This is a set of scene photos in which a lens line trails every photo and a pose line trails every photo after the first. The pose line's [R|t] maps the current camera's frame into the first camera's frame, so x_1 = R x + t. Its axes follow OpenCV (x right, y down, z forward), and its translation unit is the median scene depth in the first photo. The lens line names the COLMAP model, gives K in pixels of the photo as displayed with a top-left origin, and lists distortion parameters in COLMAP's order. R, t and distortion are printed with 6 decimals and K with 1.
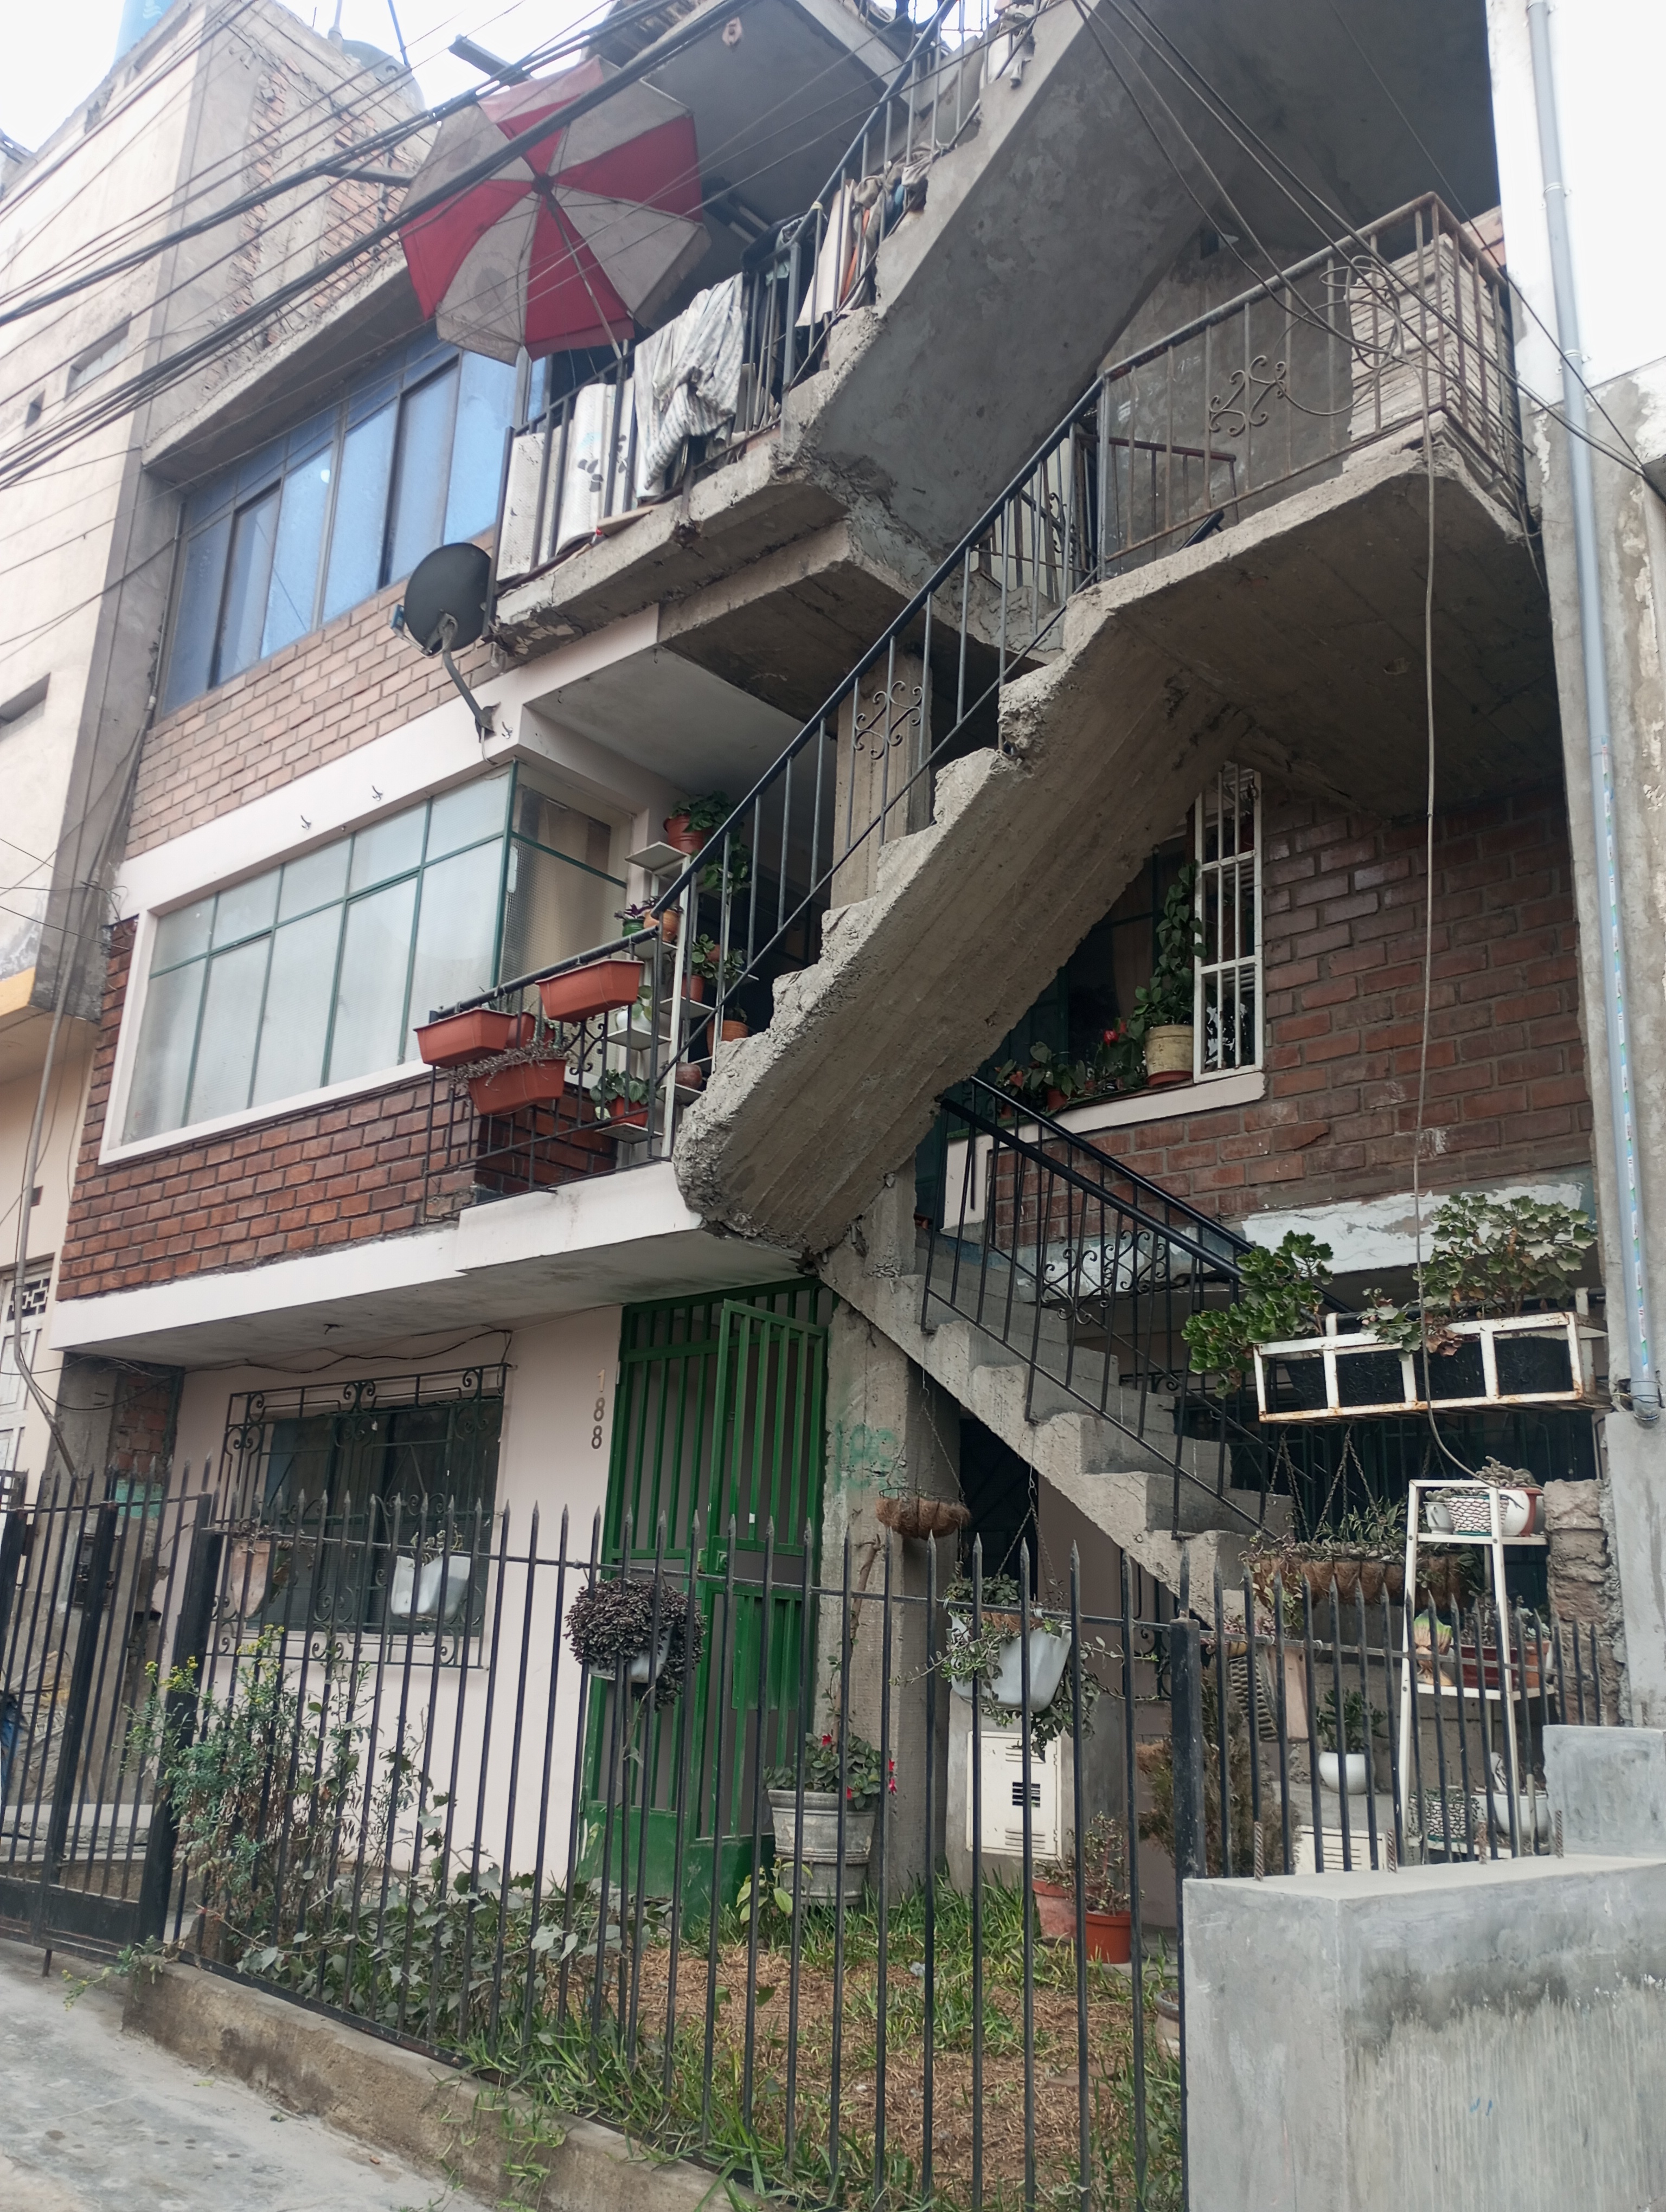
lens RADIAL K [[1815.8, 0, 833.0], [0, 1815.8, 1109.1], [0, 0, 1]] dist [0.068135, -0.083162]
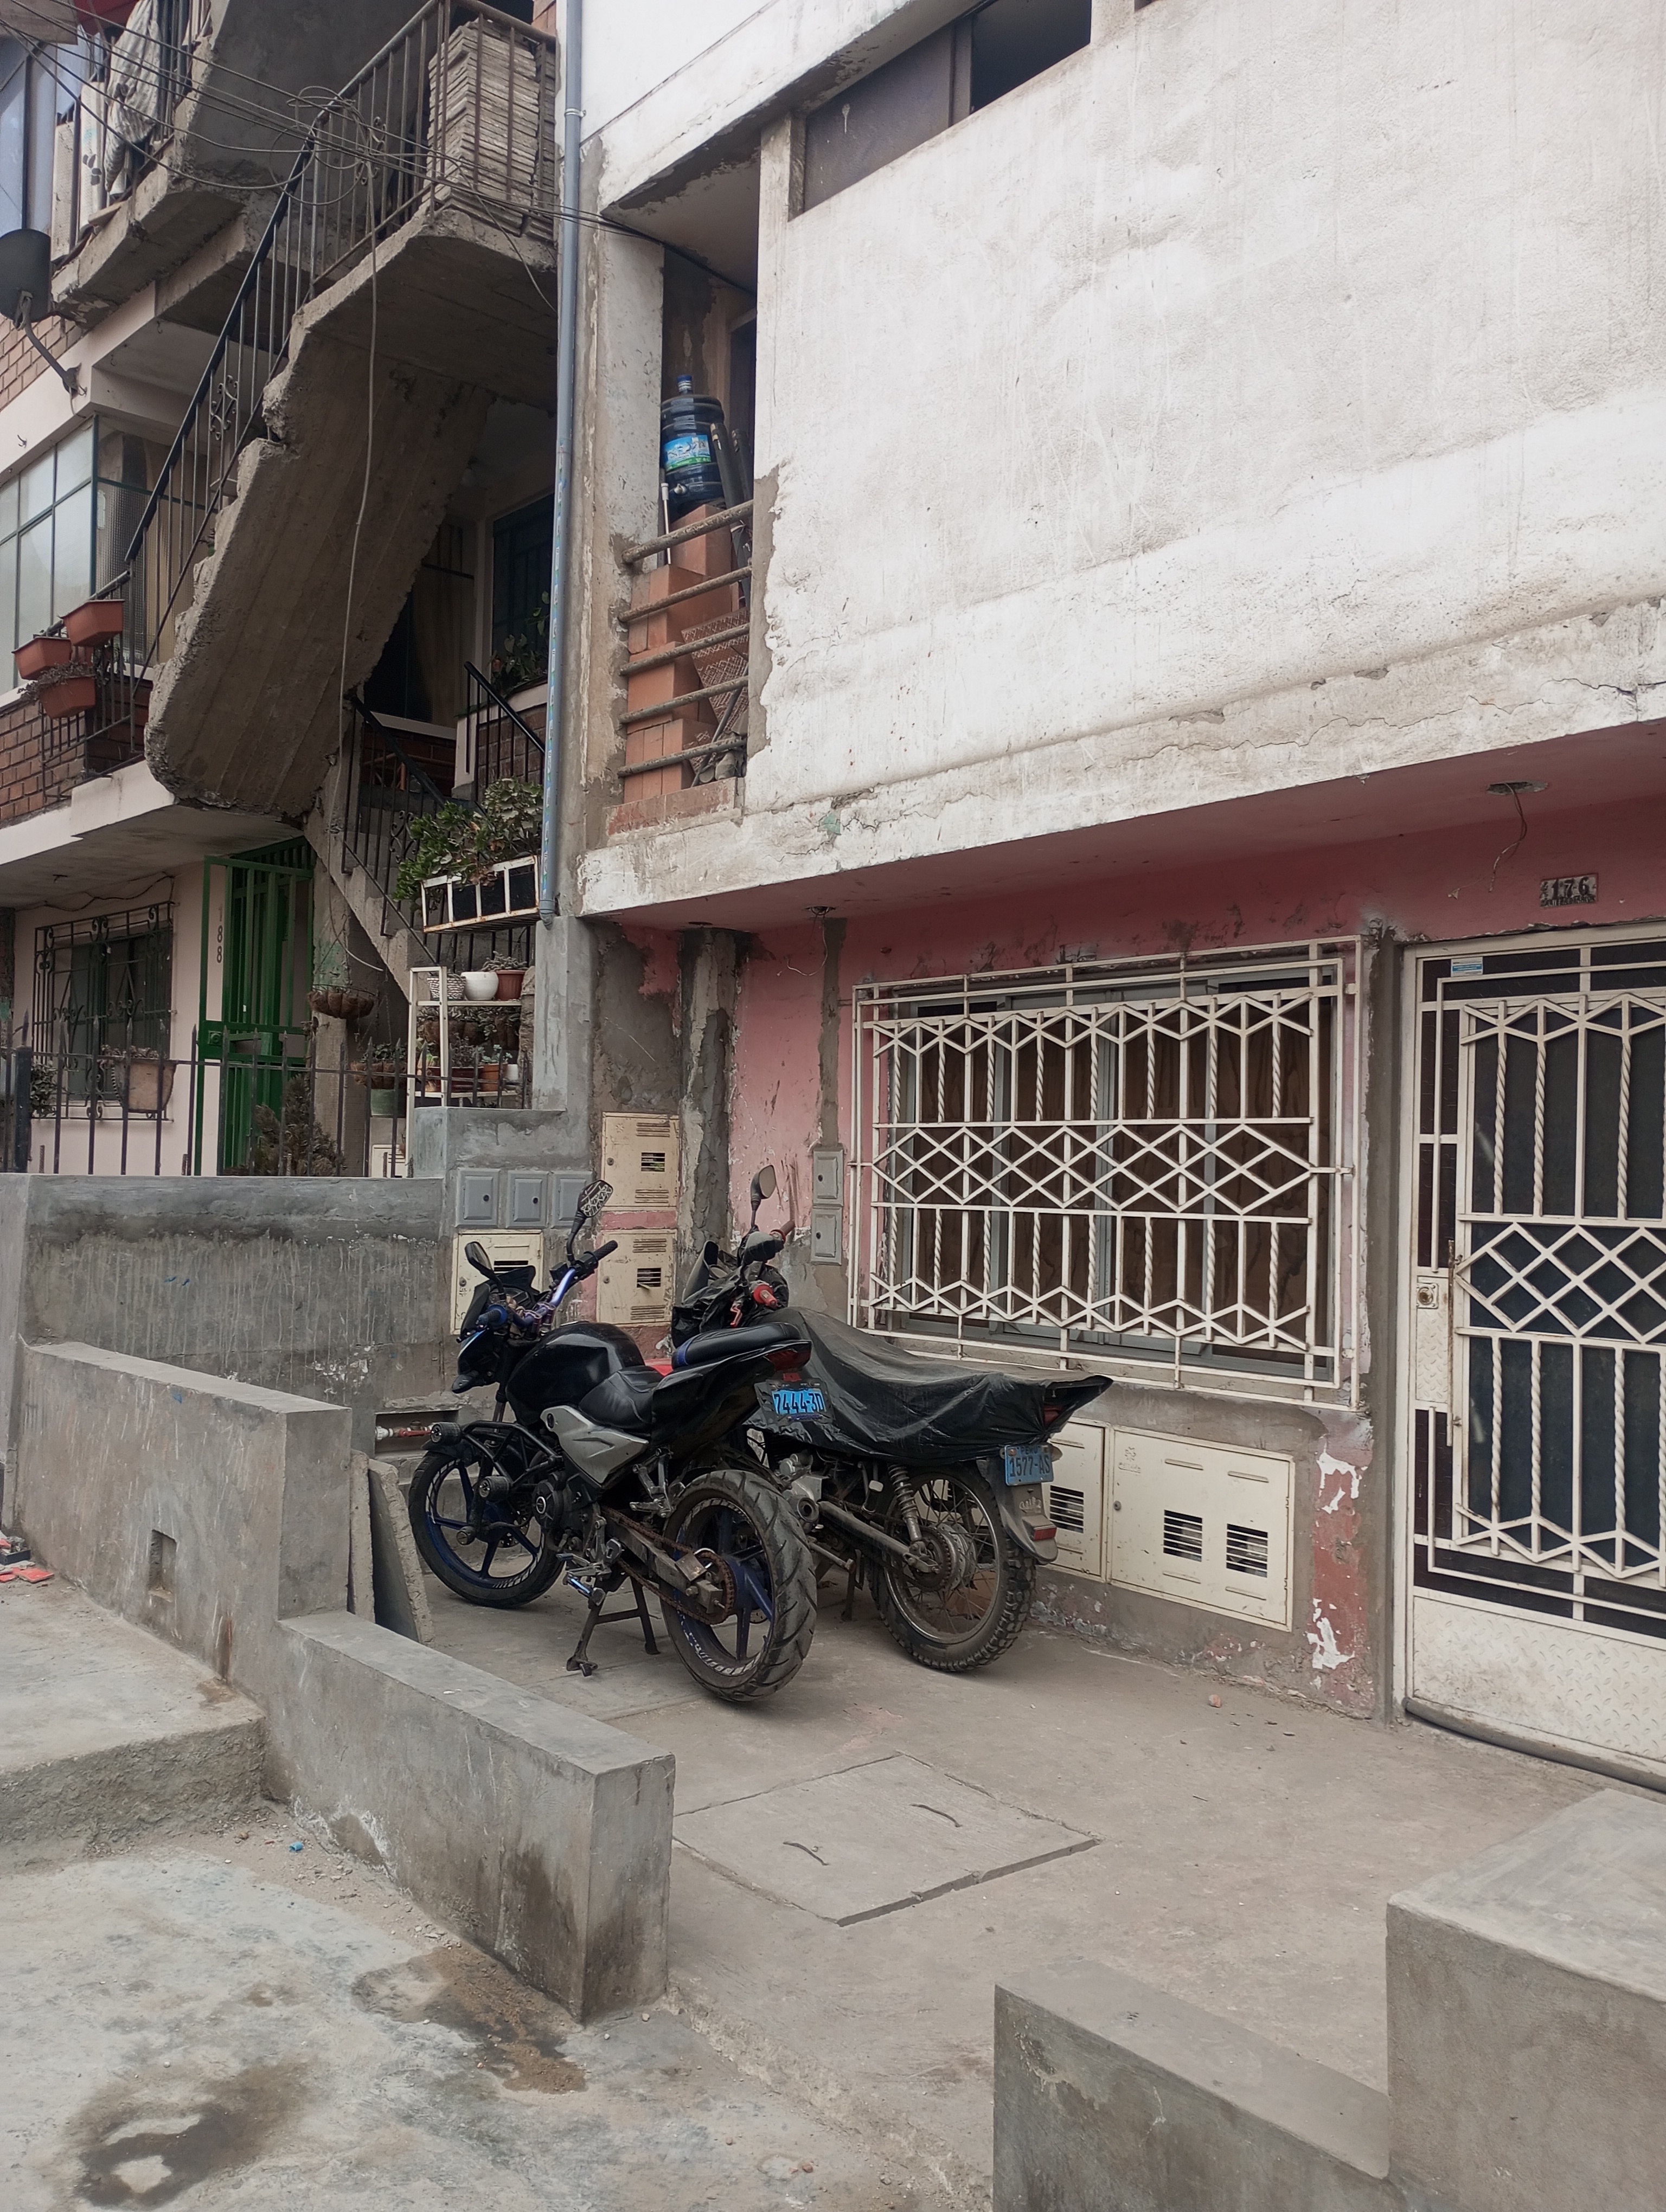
lens RADIAL K [[1815.8, 0, 836.1], [0, 1815.8, 1113.0], [0, 0, 1]] dist [0.068135, -0.083162]
pose [[0.992870, -0.021424, -0.117264, 0.506163], [0.051888, 0.963306, 0.263341, -0.041793], [0.107320, -0.267548, 0.957549, -0.292139]]
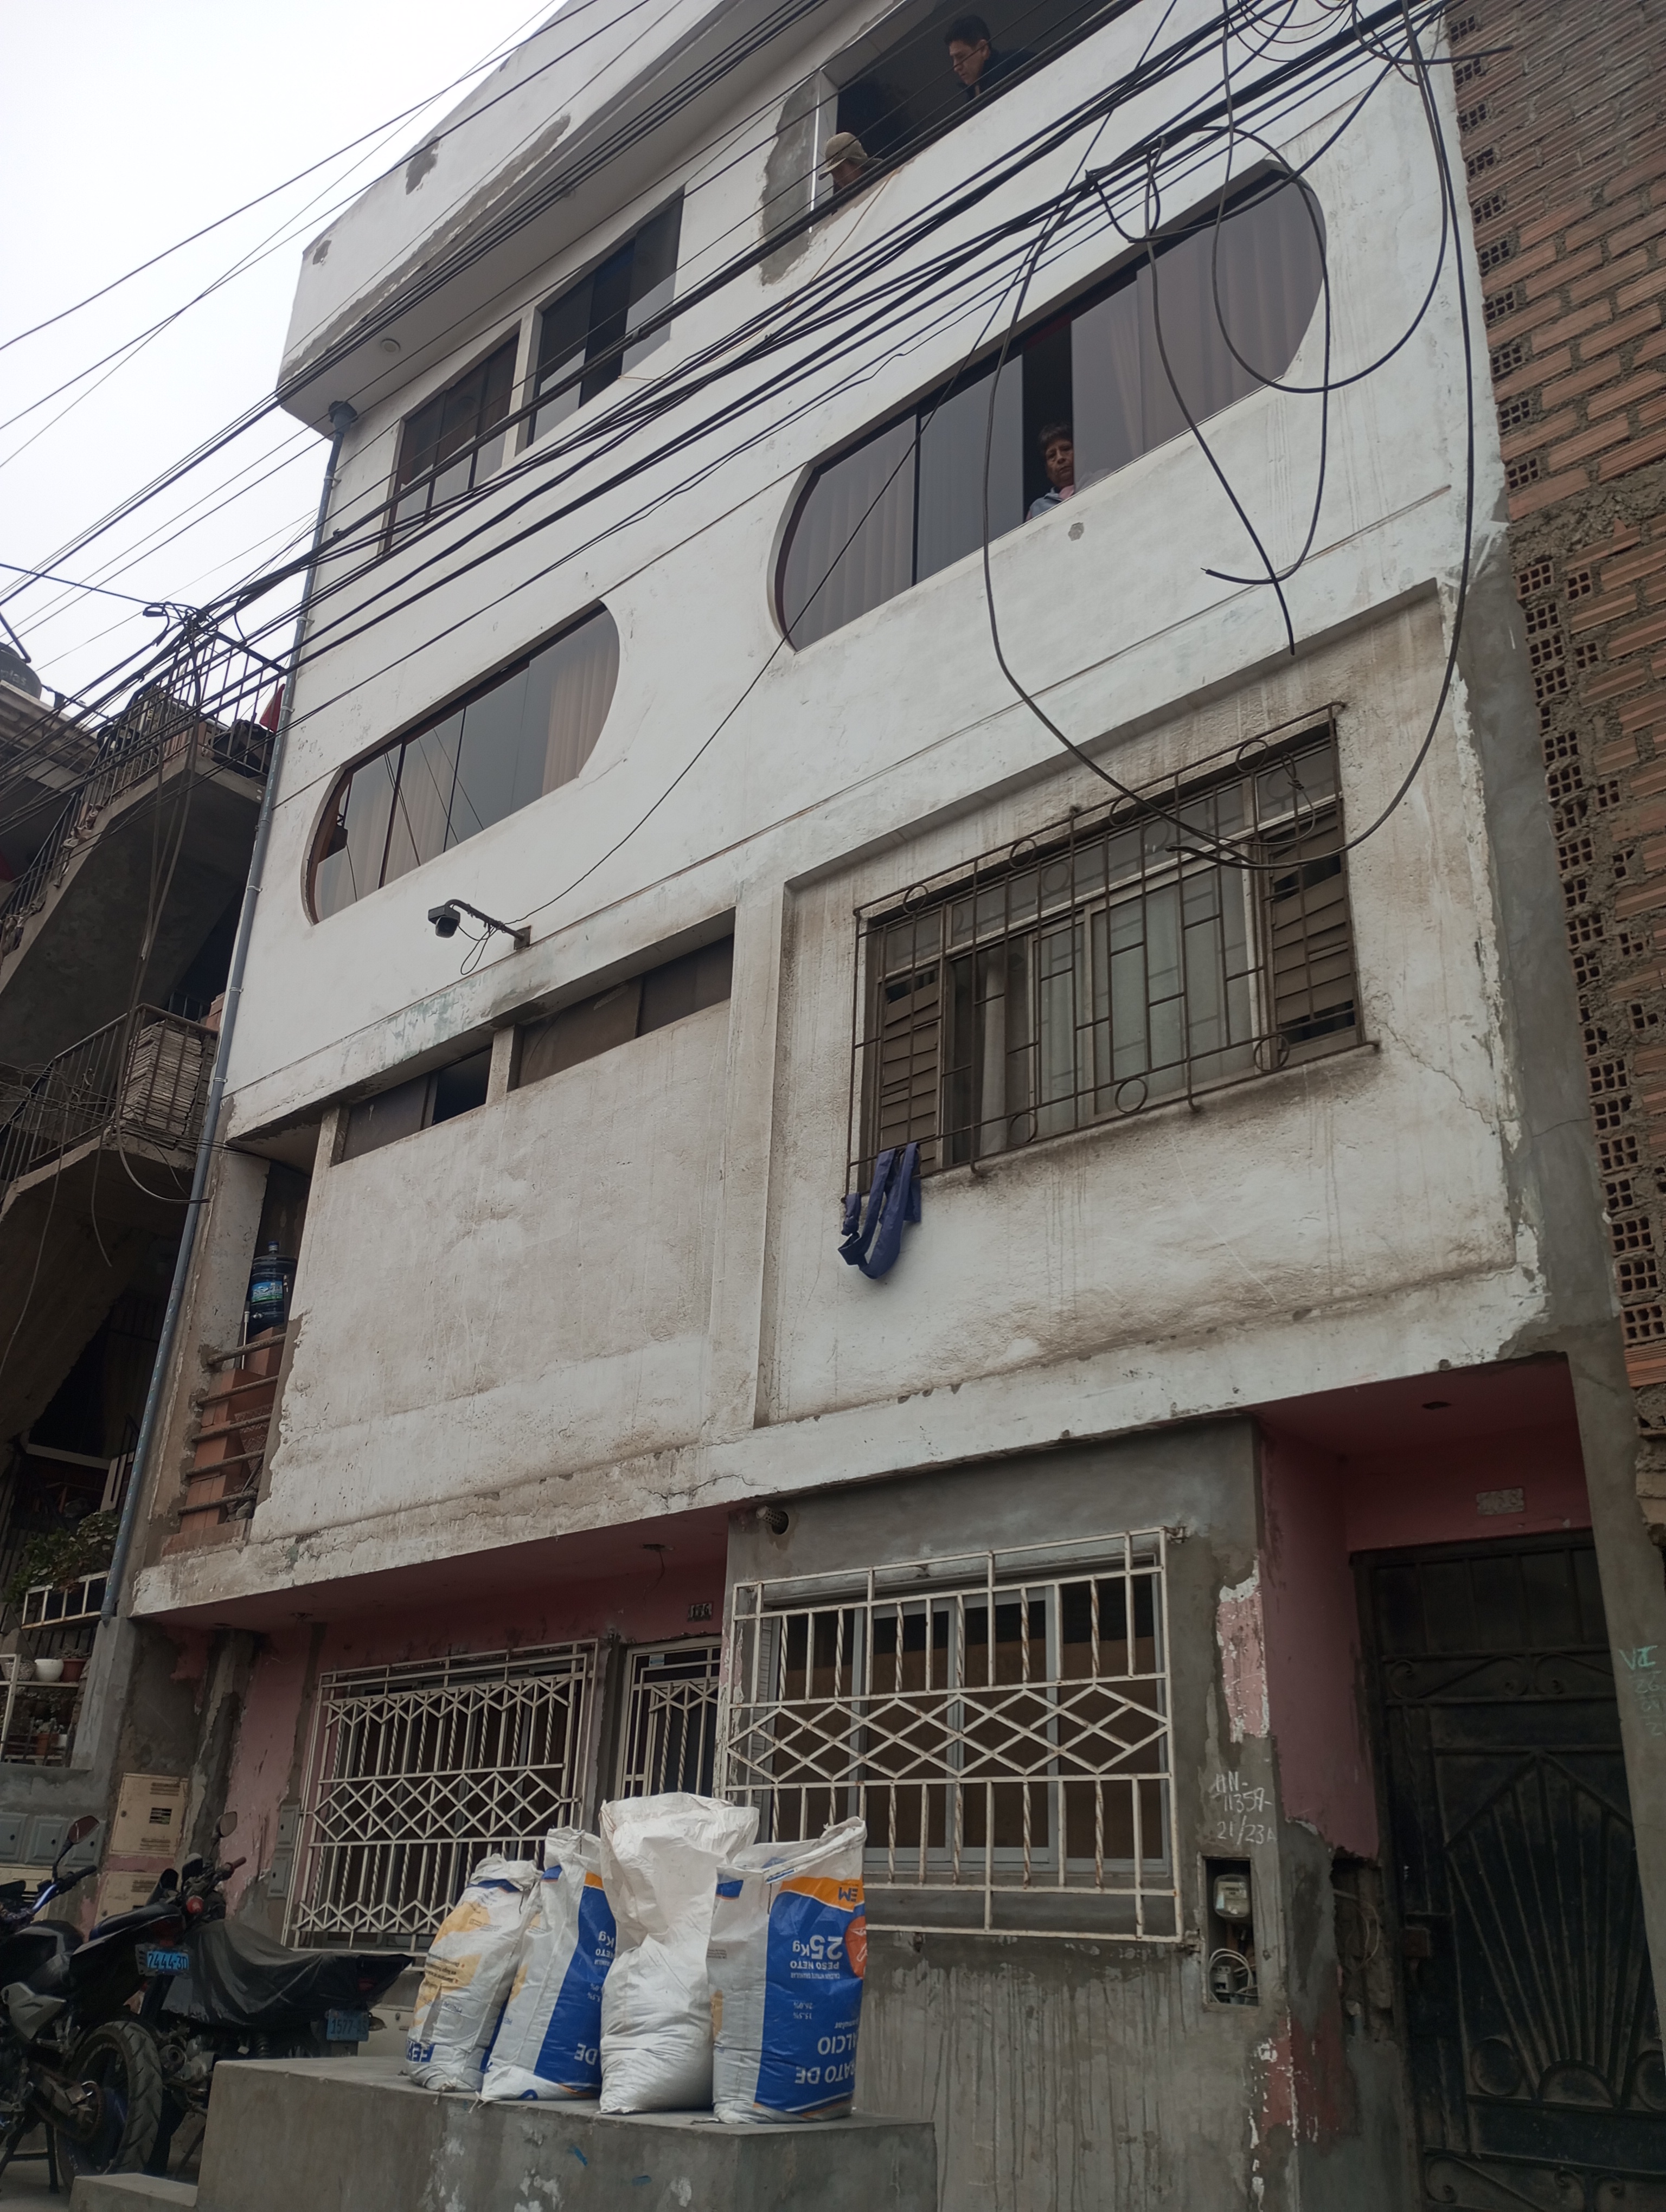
lens RADIAL K [[1815.8, 0, 838.1], [0, 1815.8, 1104.7], [0, 0, 1]] dist [0.068135, -0.083162]
pose [[0.999987, -0.004207, 0.002909, 0.749491], [0.004542, 0.991906, -0.126889, -0.087766], [-0.002351, 0.126901, 0.991913, -0.684829]]
